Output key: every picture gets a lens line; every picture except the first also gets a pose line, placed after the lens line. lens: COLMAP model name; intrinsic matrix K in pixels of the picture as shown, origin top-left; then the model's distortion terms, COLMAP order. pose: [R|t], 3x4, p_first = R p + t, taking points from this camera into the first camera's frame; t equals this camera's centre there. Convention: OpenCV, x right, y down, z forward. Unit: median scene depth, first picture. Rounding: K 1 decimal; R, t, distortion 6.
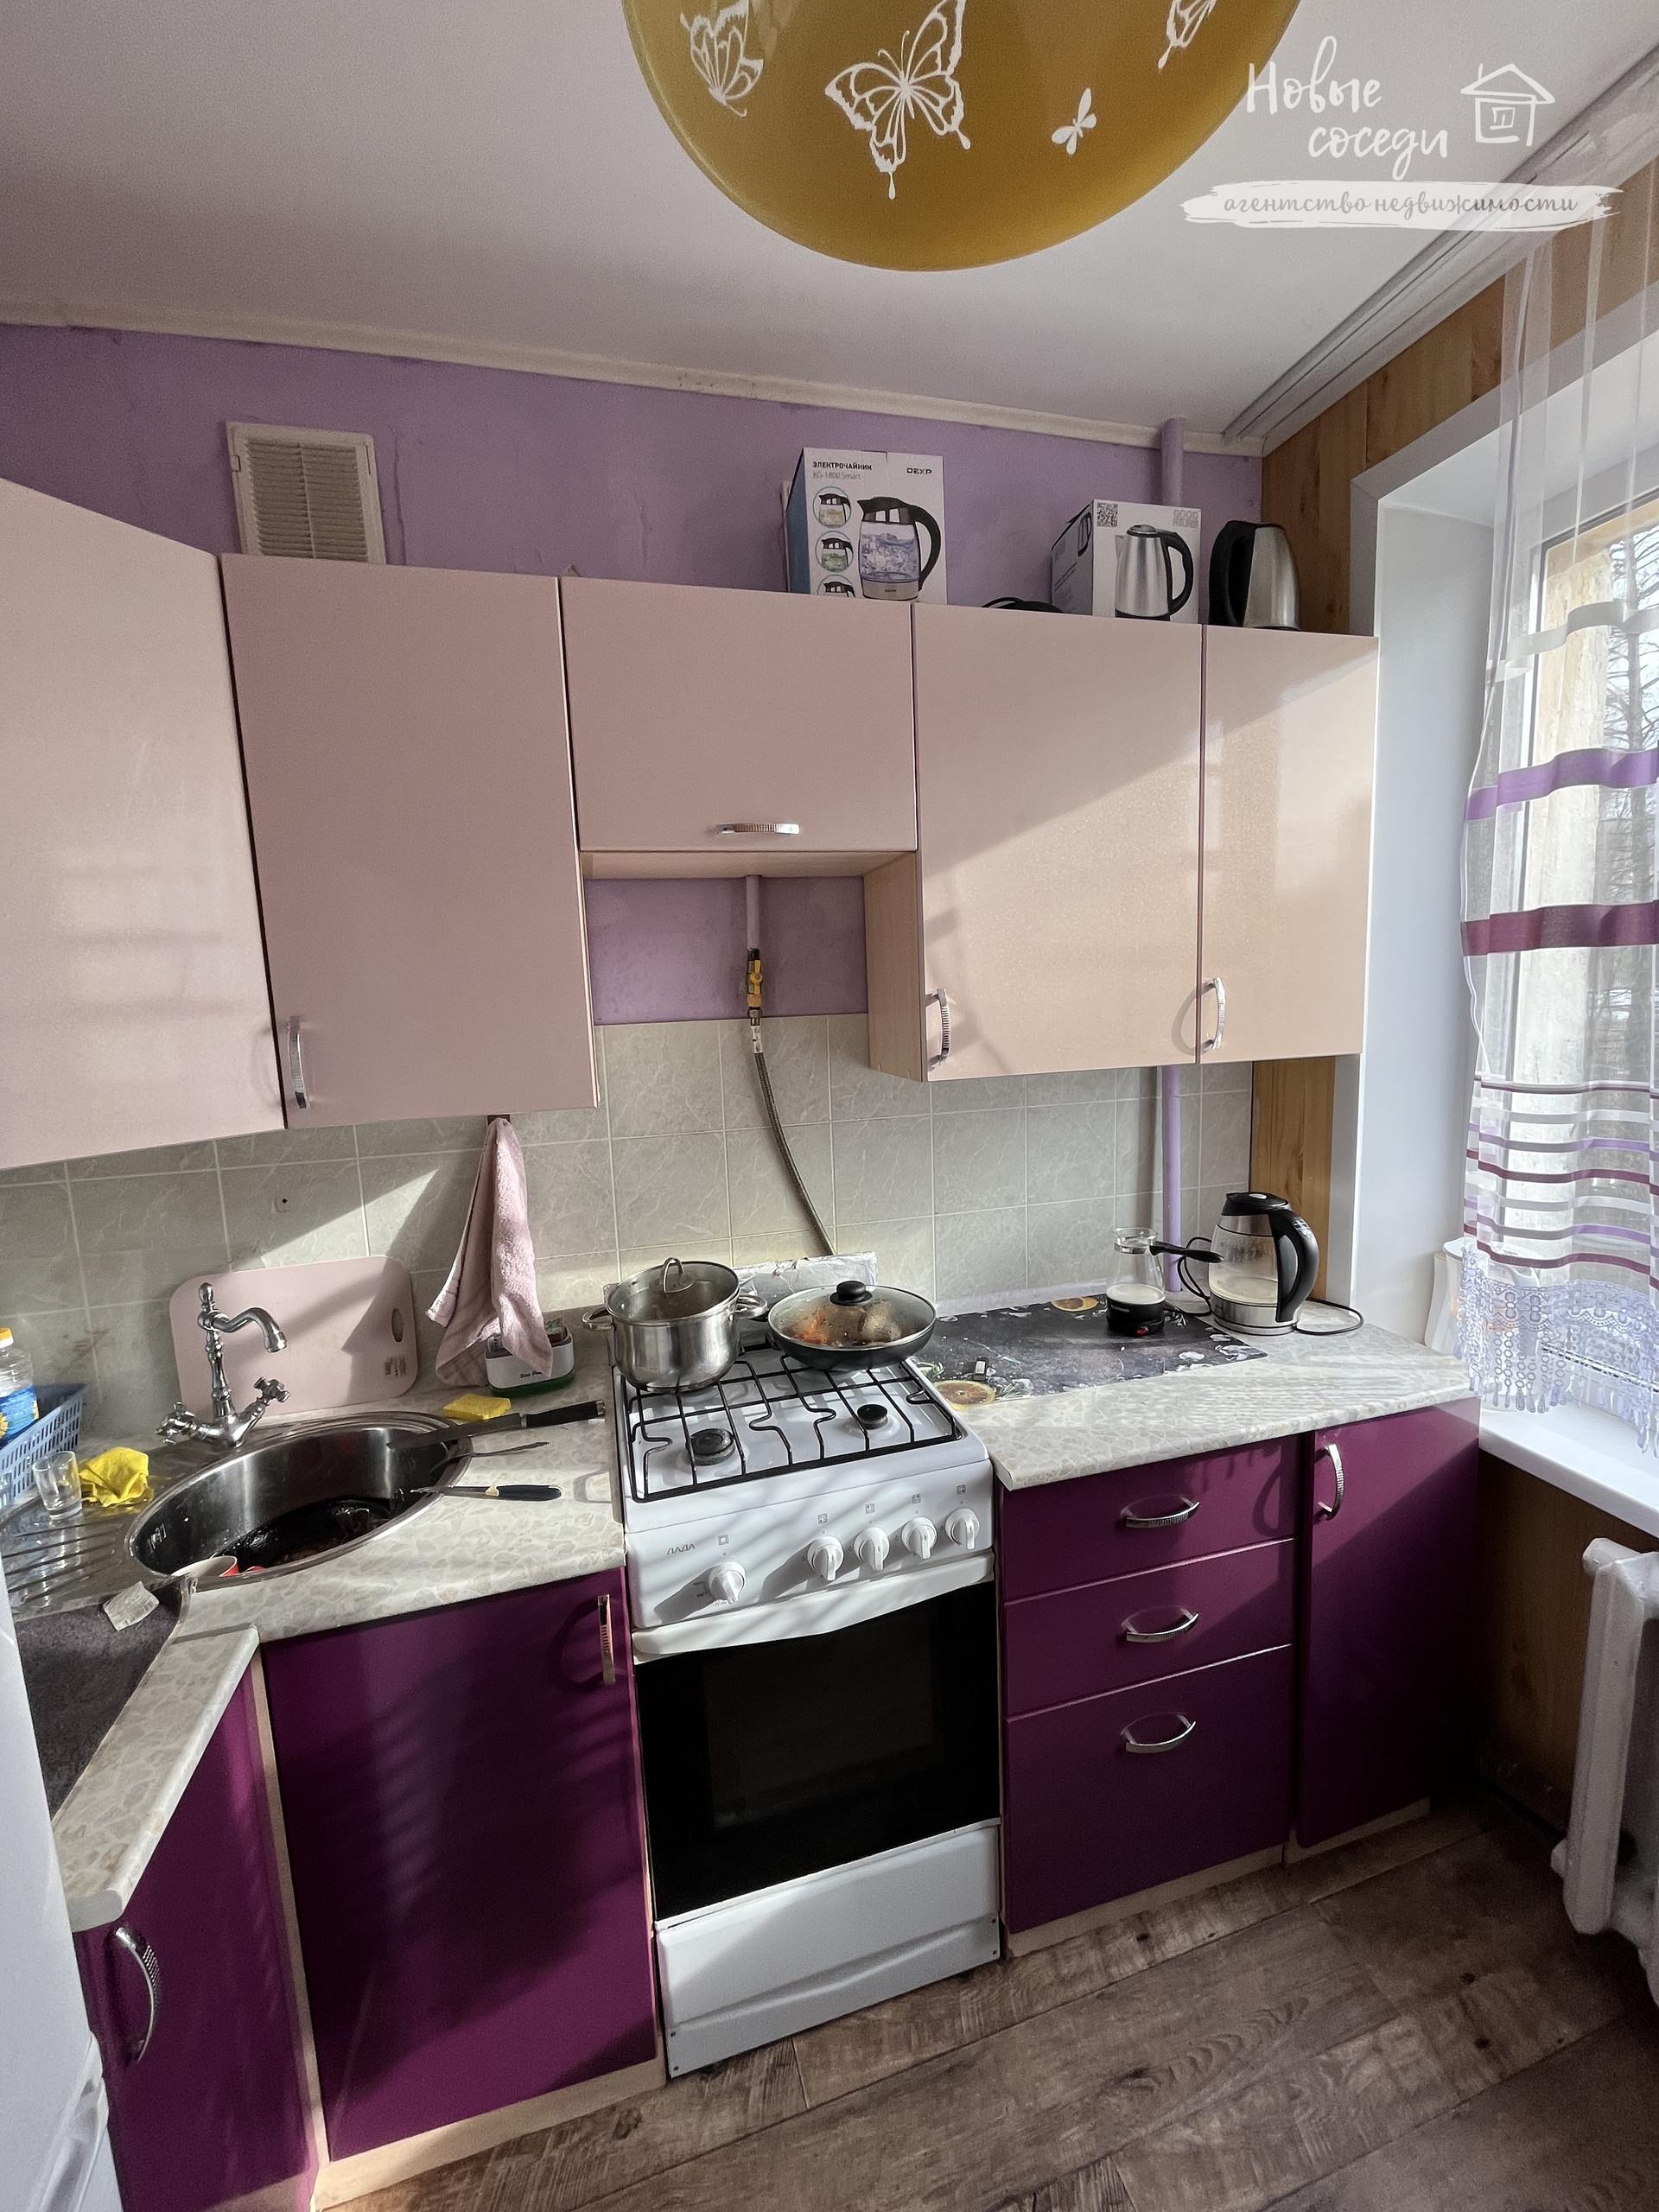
lens RADIAL K [[889.7, 0, 844.3], [0, 889.7, 1106.8], [0, 0, 1]] dist [-0.003291, 0.000642]
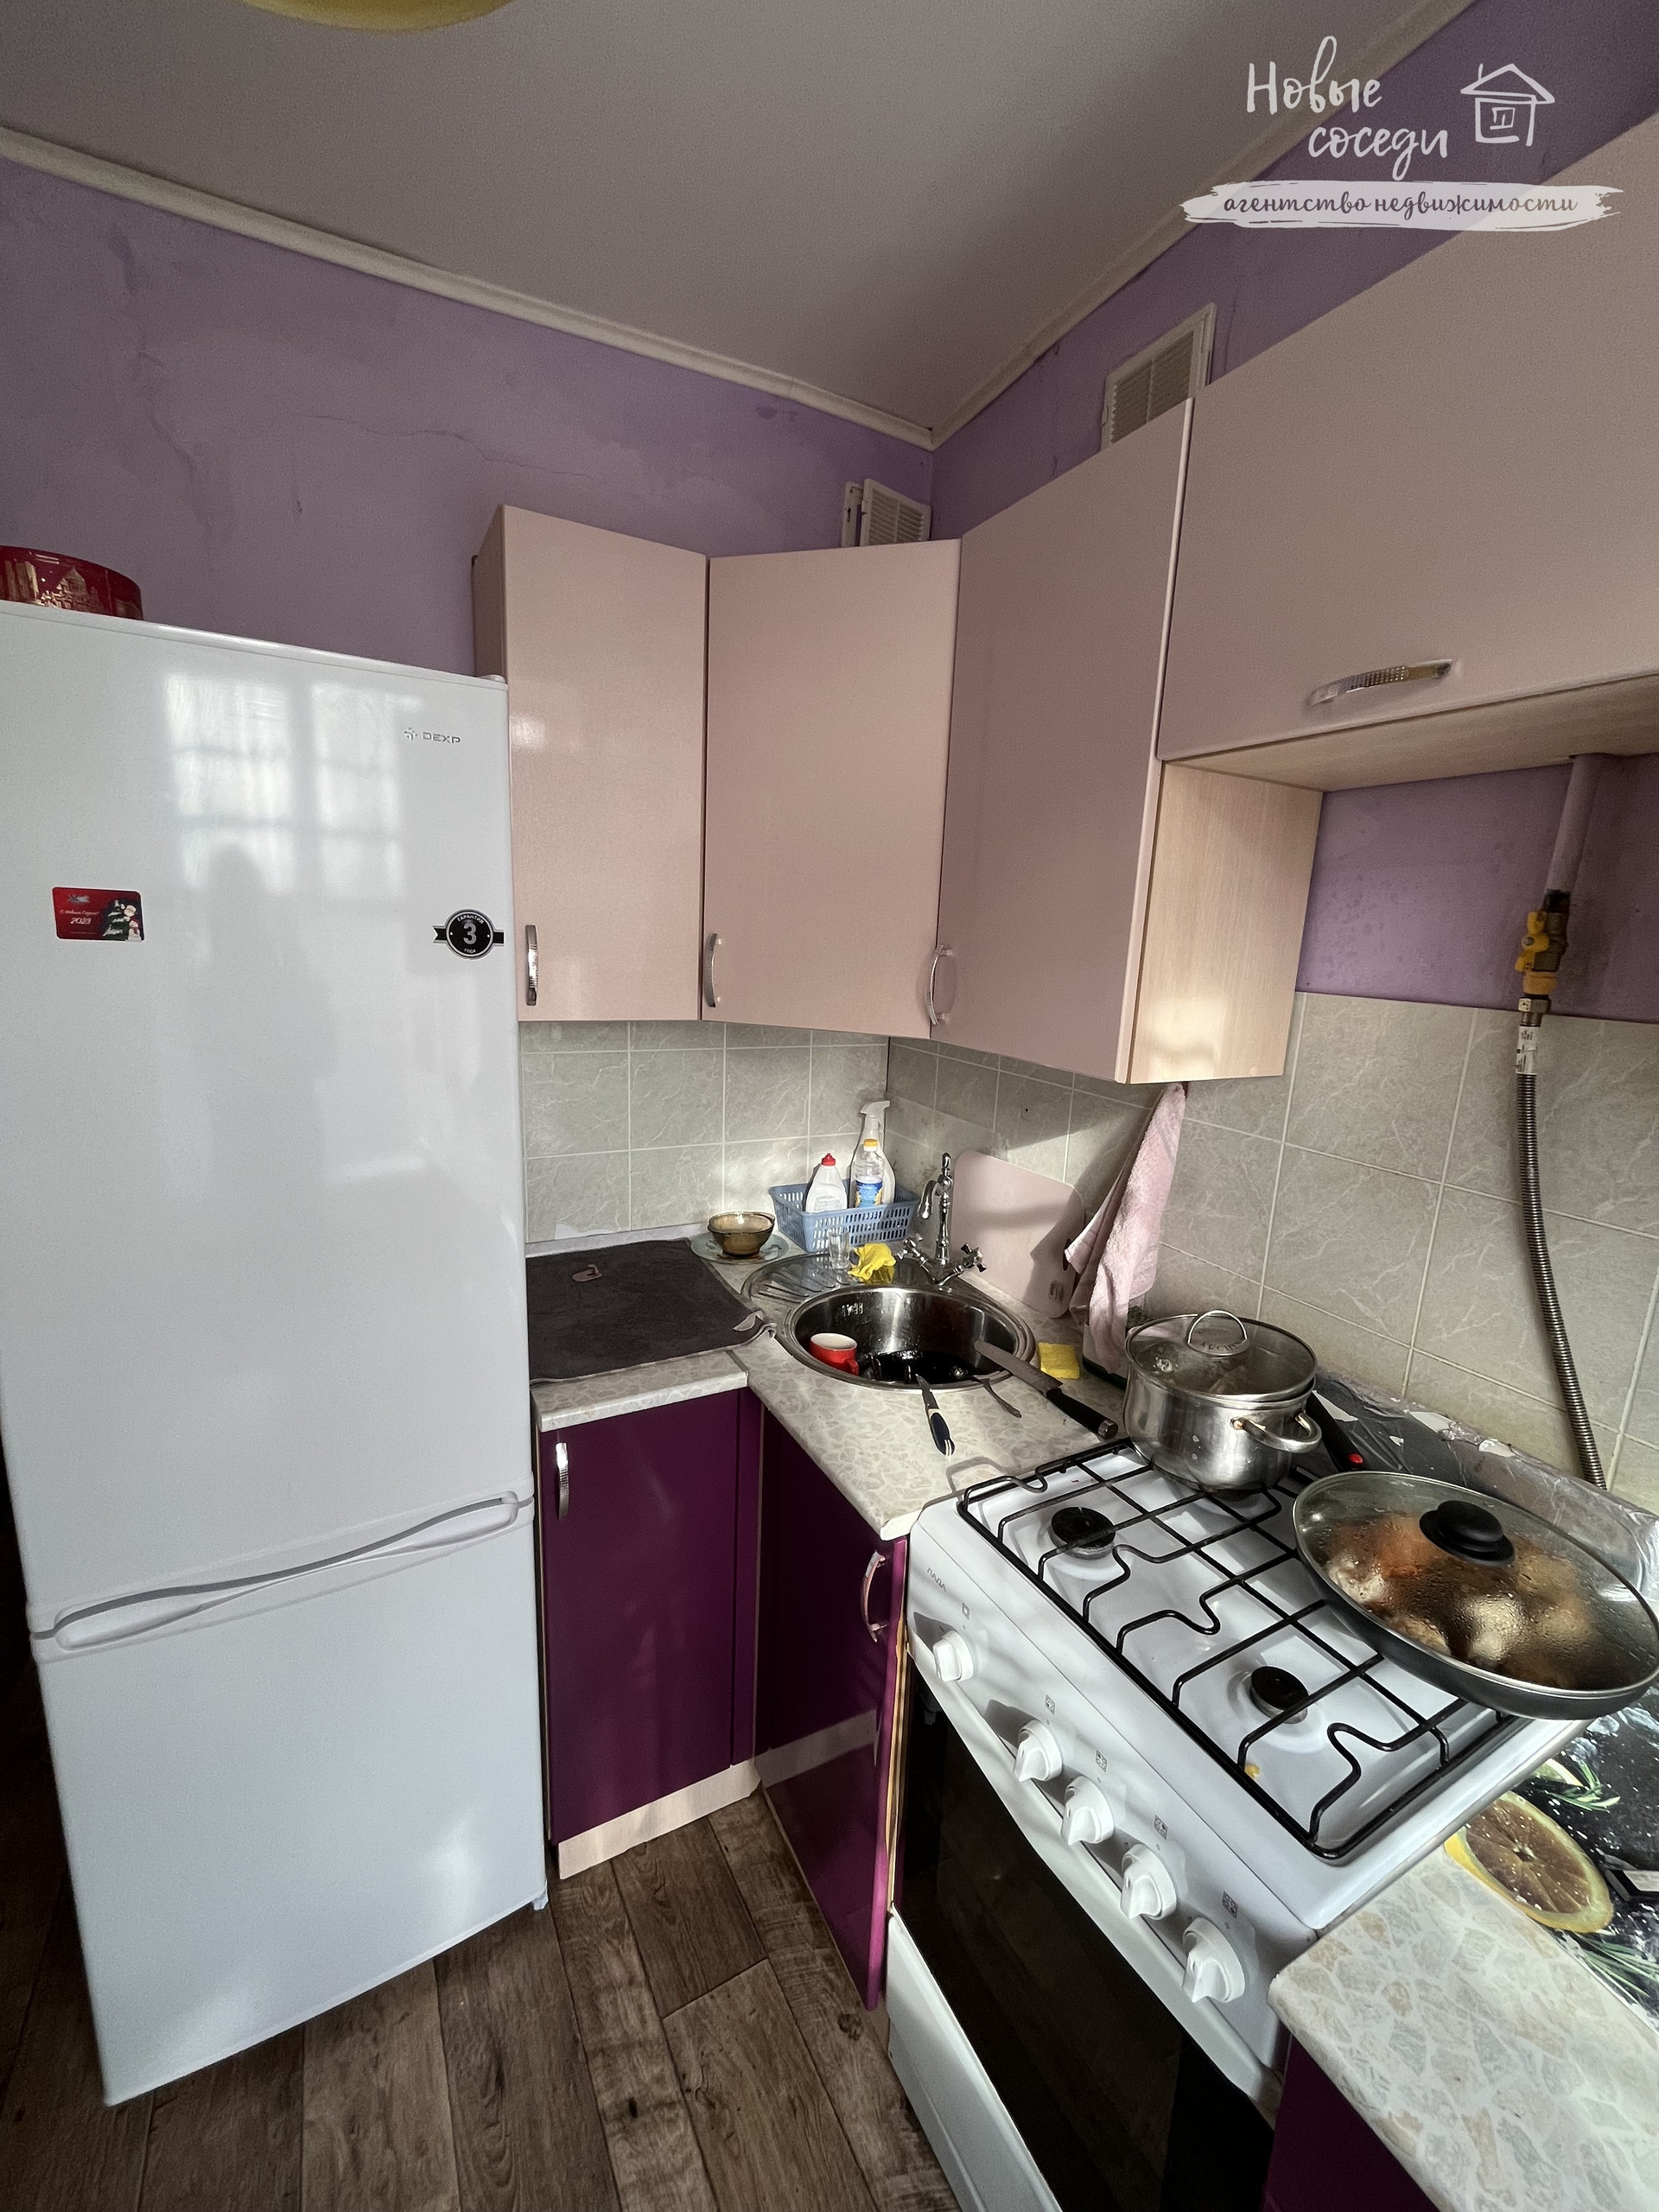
lens RADIAL K [[889.7, 0, 840.9], [0, 889.7, 1108.8], [0, 0, 1]] dist [-0.003291, 0.000642]
pose [[0.225330, 0.243518, -0.943358, 0.407475], [-0.180589, 0.961920, 0.205175, -0.089611], [0.957399, 0.124128, 0.260727, 0.499214]]
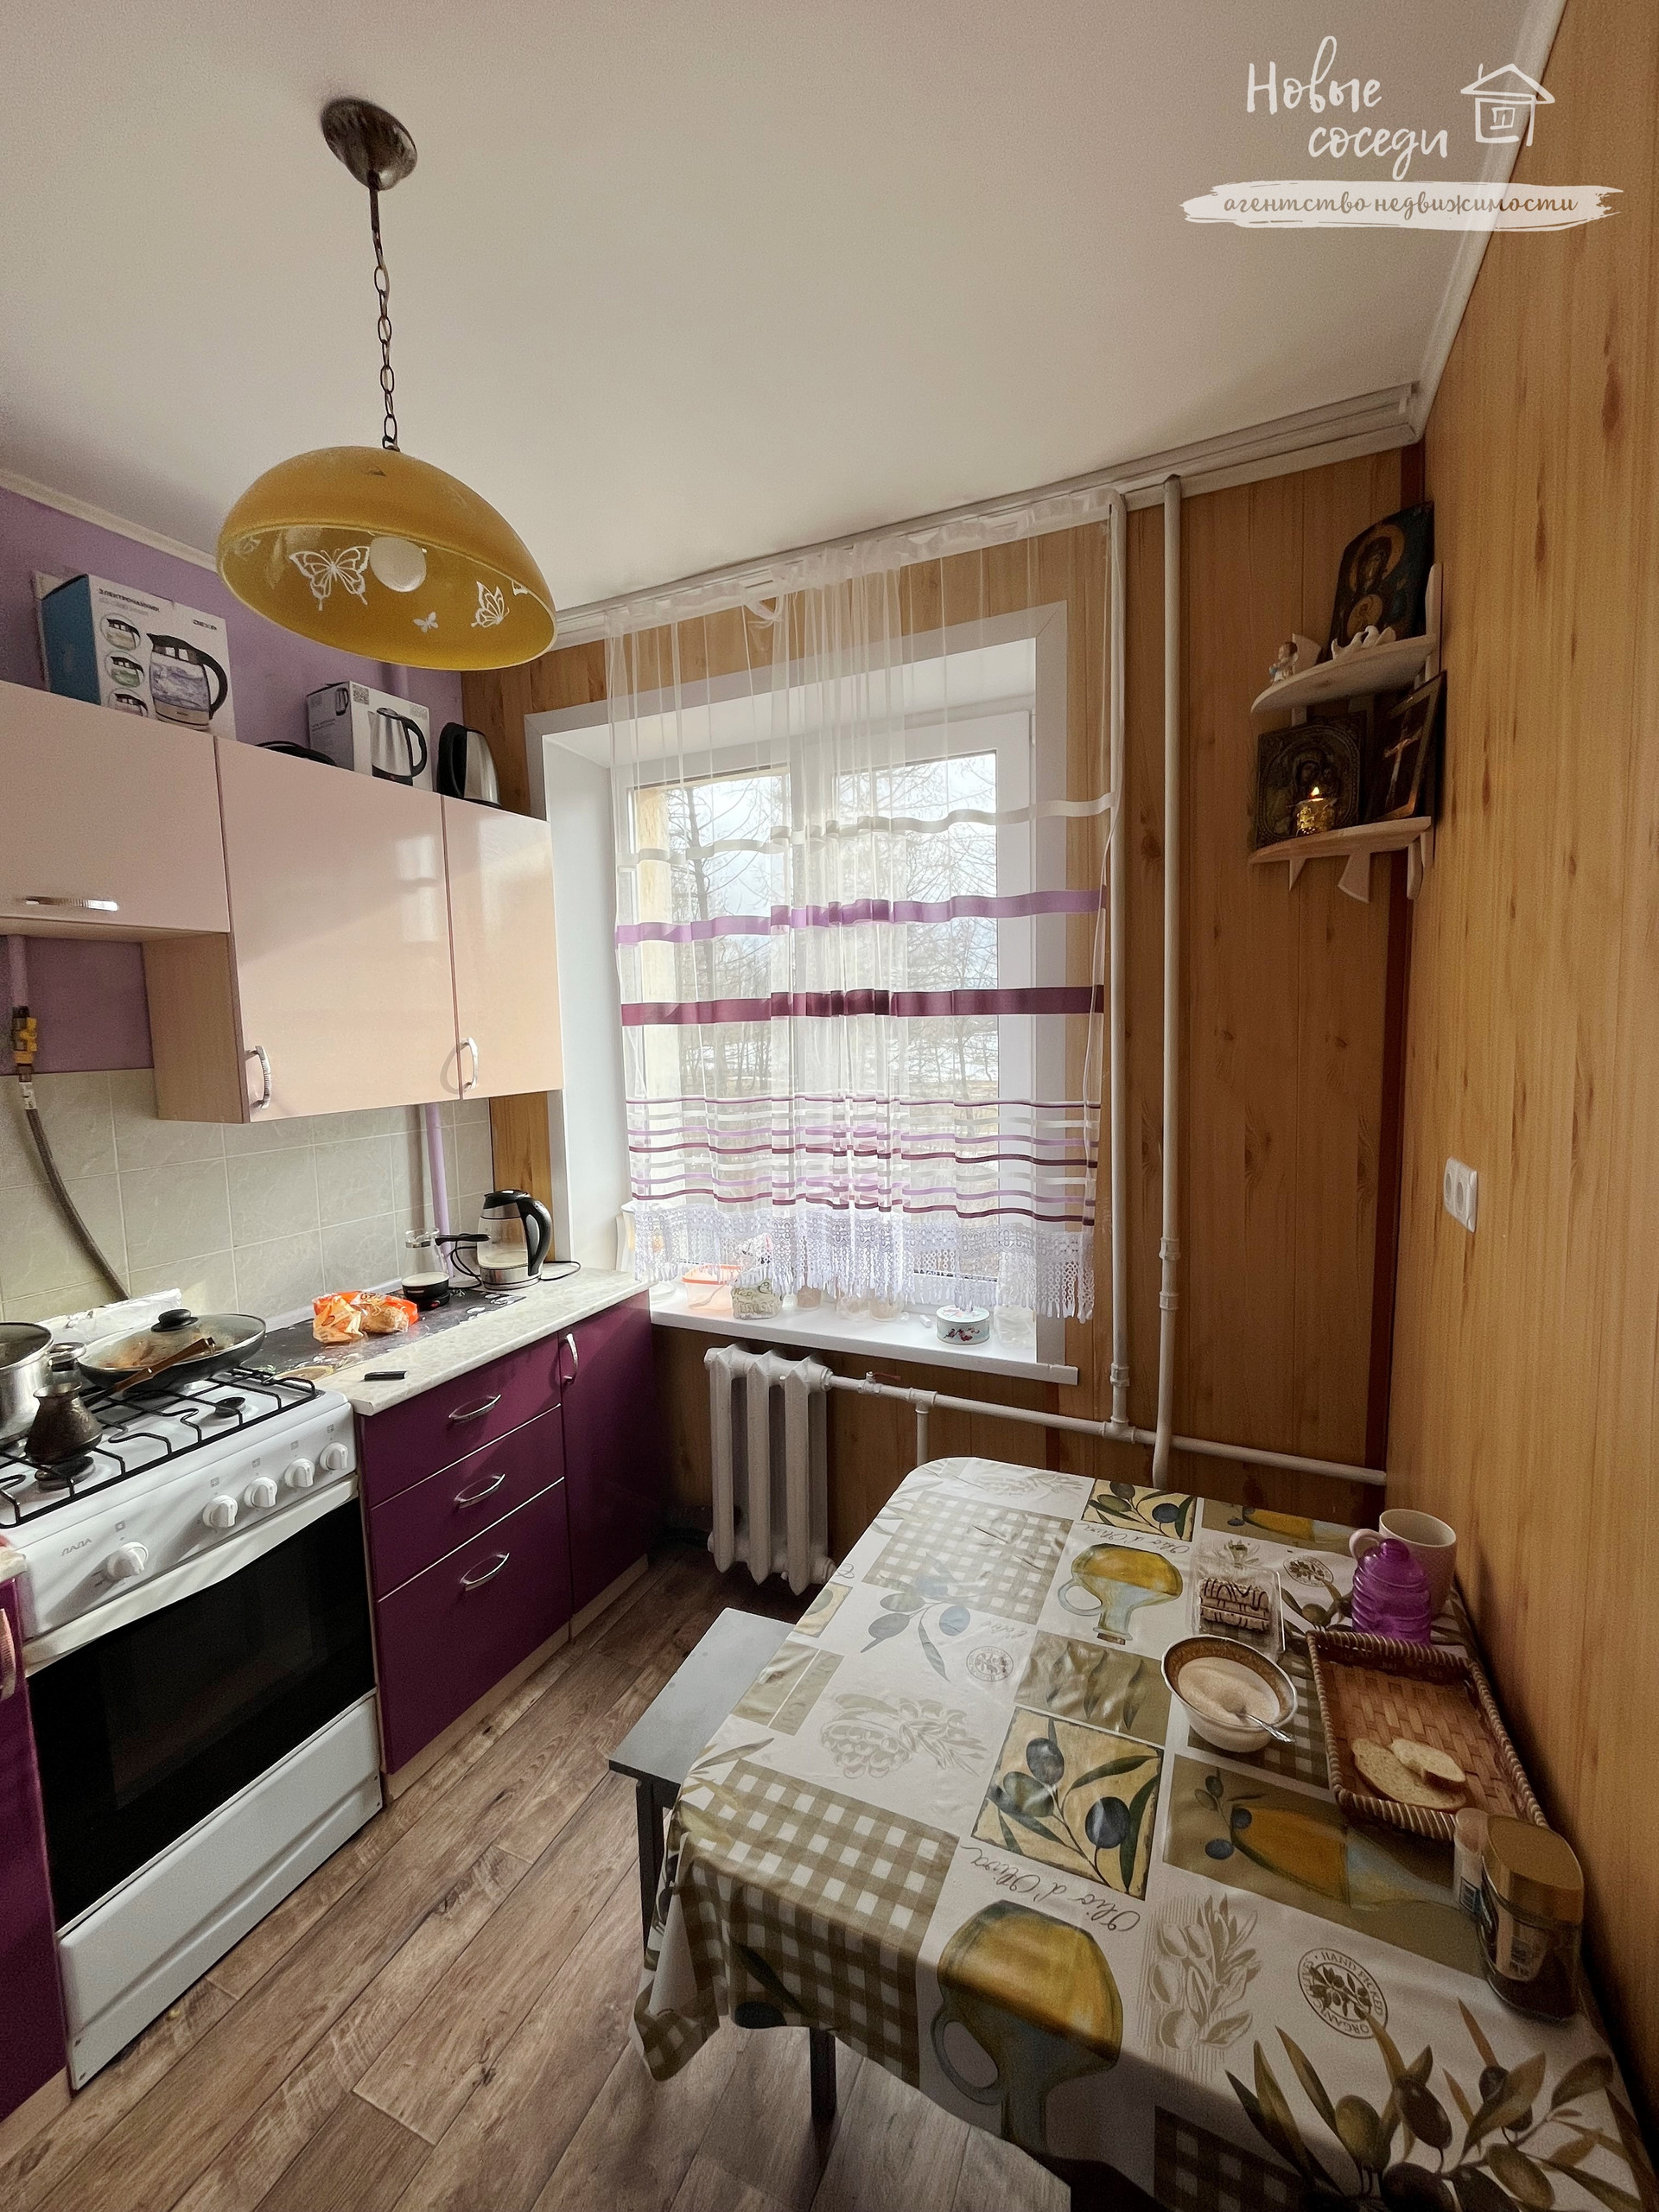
lens RADIAL K [[889.7, 0, 837.1], [0, 889.7, 1106.2], [0, 0, 1]] dist [-0.003291, 0.000642]
pose [[0.653205, -0.050008, 0.755528, -0.300519], [0.097656, 0.995047, -0.018569, 0.050262], [-0.750857, 0.085911, 0.654853, -0.392563]]
